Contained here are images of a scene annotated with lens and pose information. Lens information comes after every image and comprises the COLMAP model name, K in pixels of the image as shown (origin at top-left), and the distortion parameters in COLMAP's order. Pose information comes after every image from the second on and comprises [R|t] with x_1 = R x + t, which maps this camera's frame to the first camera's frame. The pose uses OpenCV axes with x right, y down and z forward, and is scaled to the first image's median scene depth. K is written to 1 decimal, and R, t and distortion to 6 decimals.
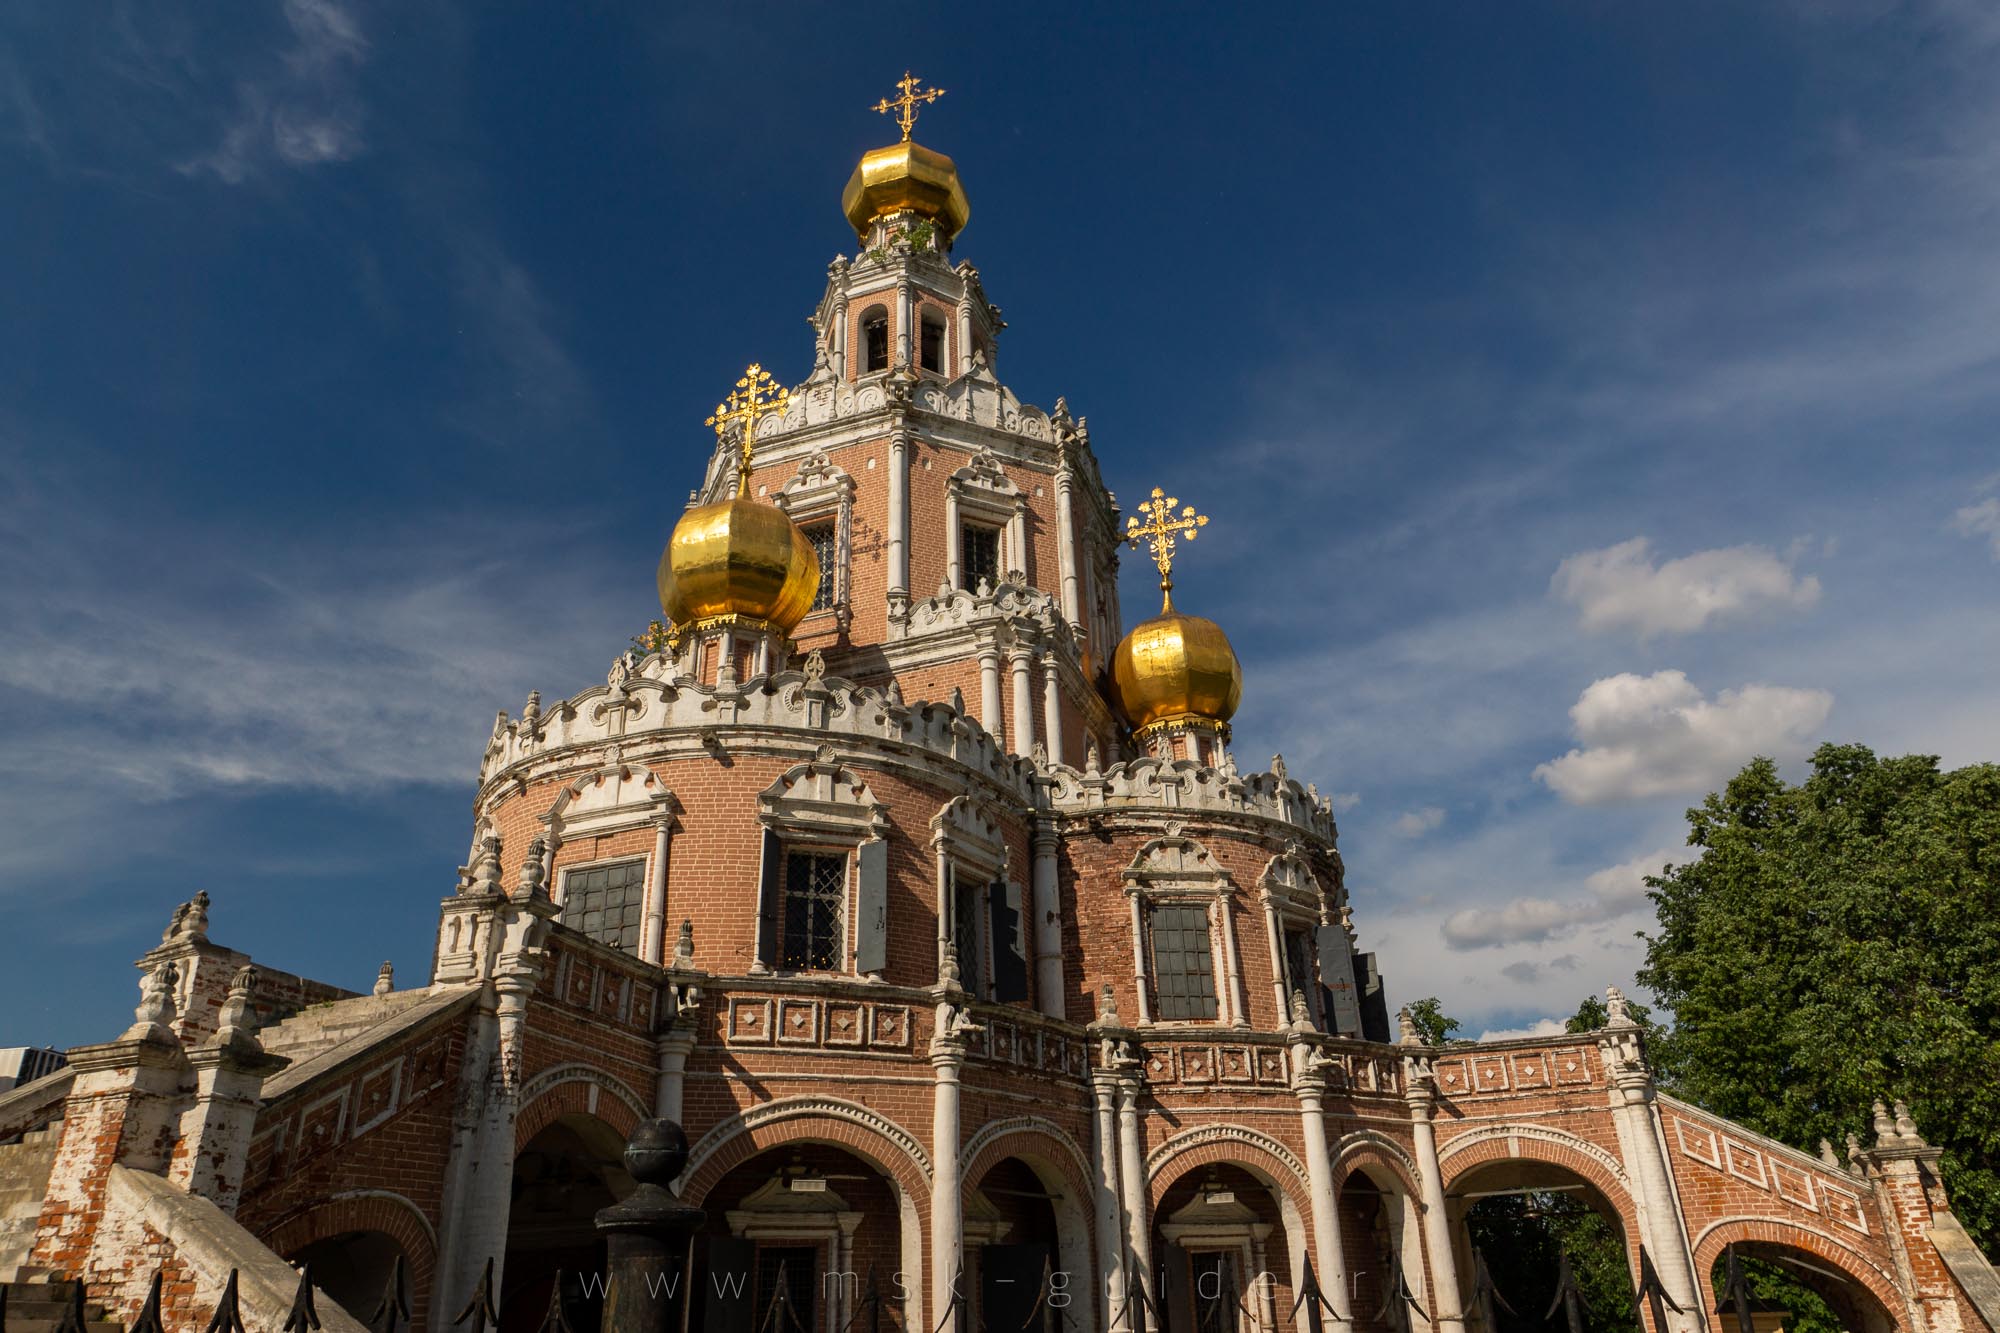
lens RADIAL K [[1338.0, 0, 1000.0], [0, 1338.0, 666.5], [0, 0, 1]] dist [-0.008006, -0.000389]
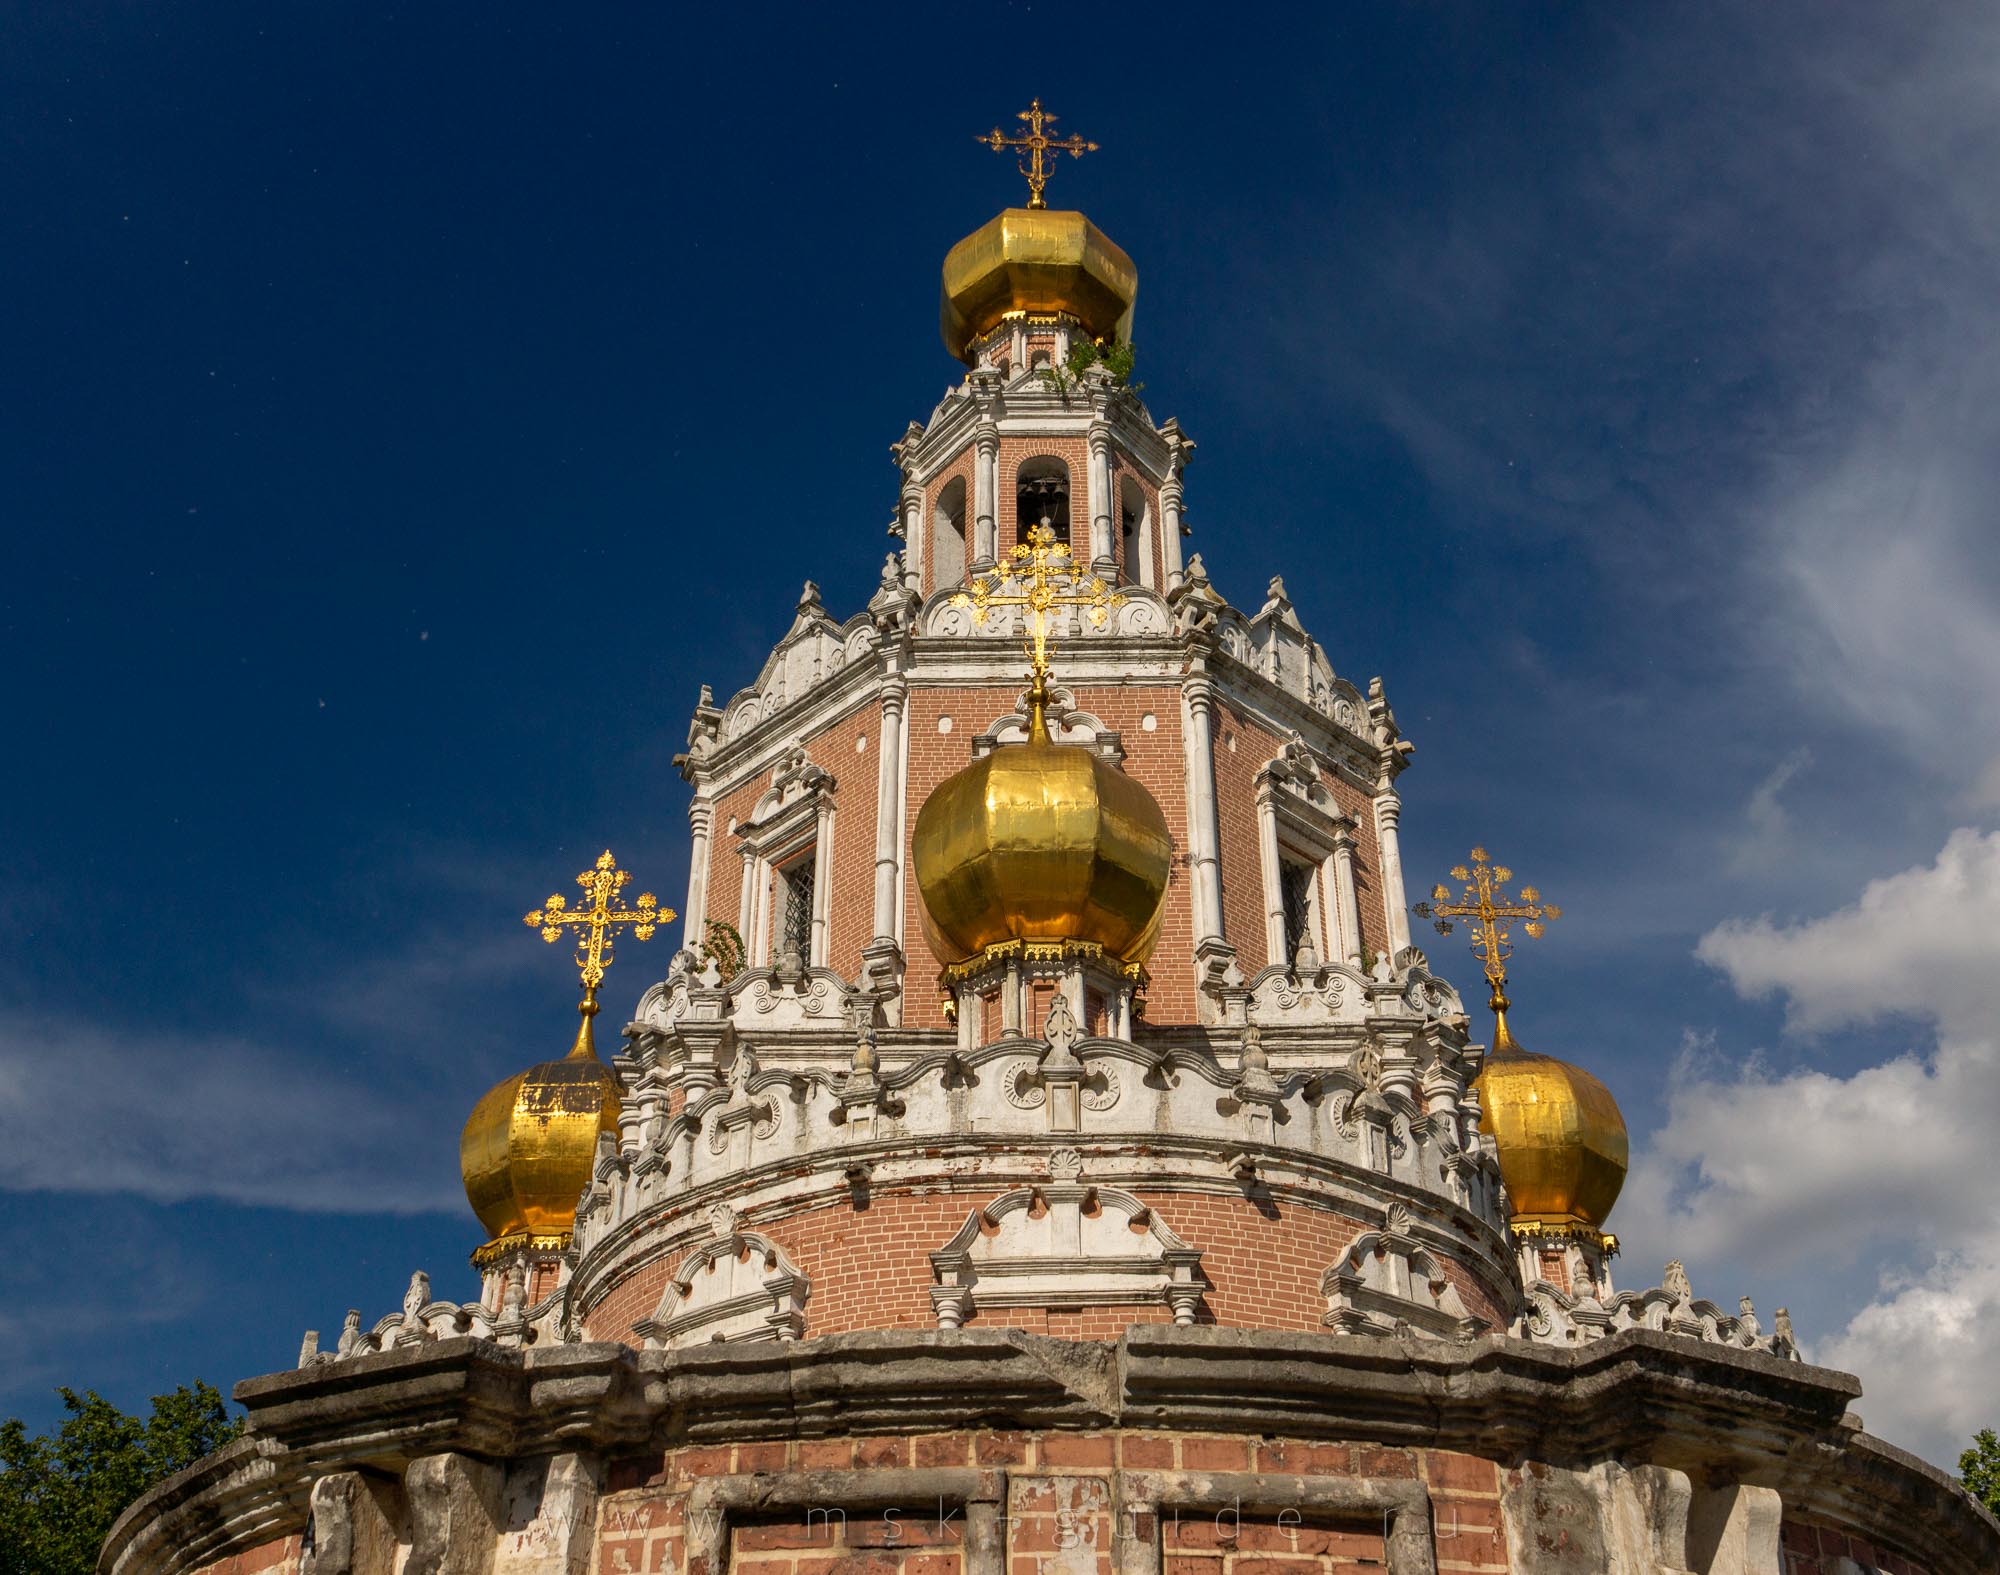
lens RADIAL K [[2219.4, 0, 1050.1], [0, 2219.4, 795.2], [0, 0, 1]] dist [-0.011894, 0.006888]
pose [[0.940937, 0.203303, 0.270749, -0.564692], [-0.167823, 0.974560, -0.148551, 0.052200], [-0.294062, 0.094340, 0.951119, 0.083524]]
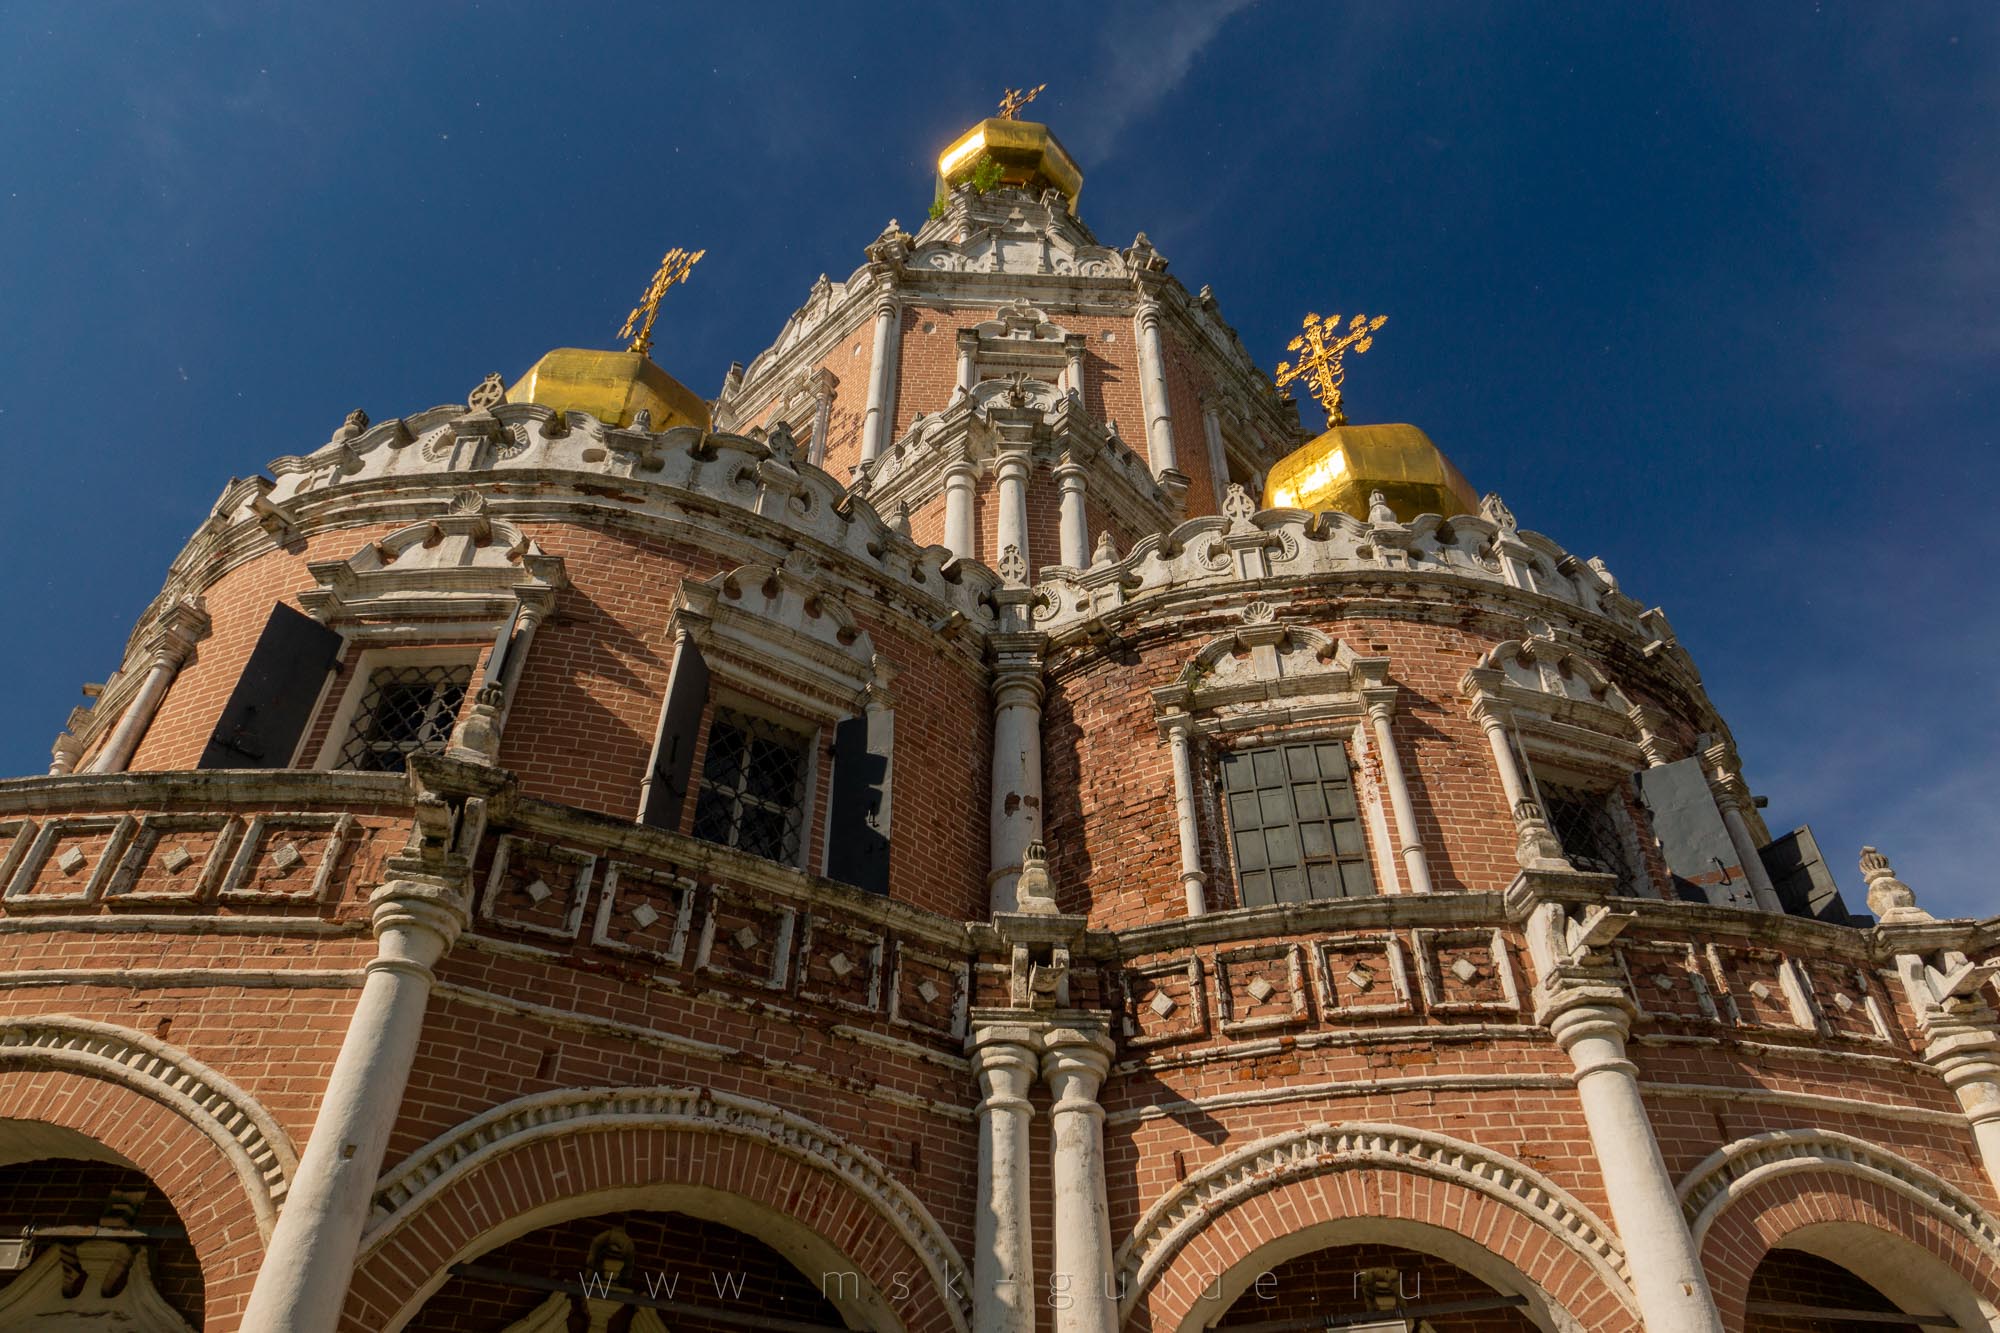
lens RADIAL K [[1338.0, 0, 1000.0], [0, 1338.0, 666.5], [0, 0, 1]] dist [-0.008006, -0.000389]
pose [[0.924620, -0.227674, -0.305356, 0.213482], [0.144780, 0.951596, -0.271115, 0.296341], [0.352301, 0.206469, 0.912828, 0.577659]]
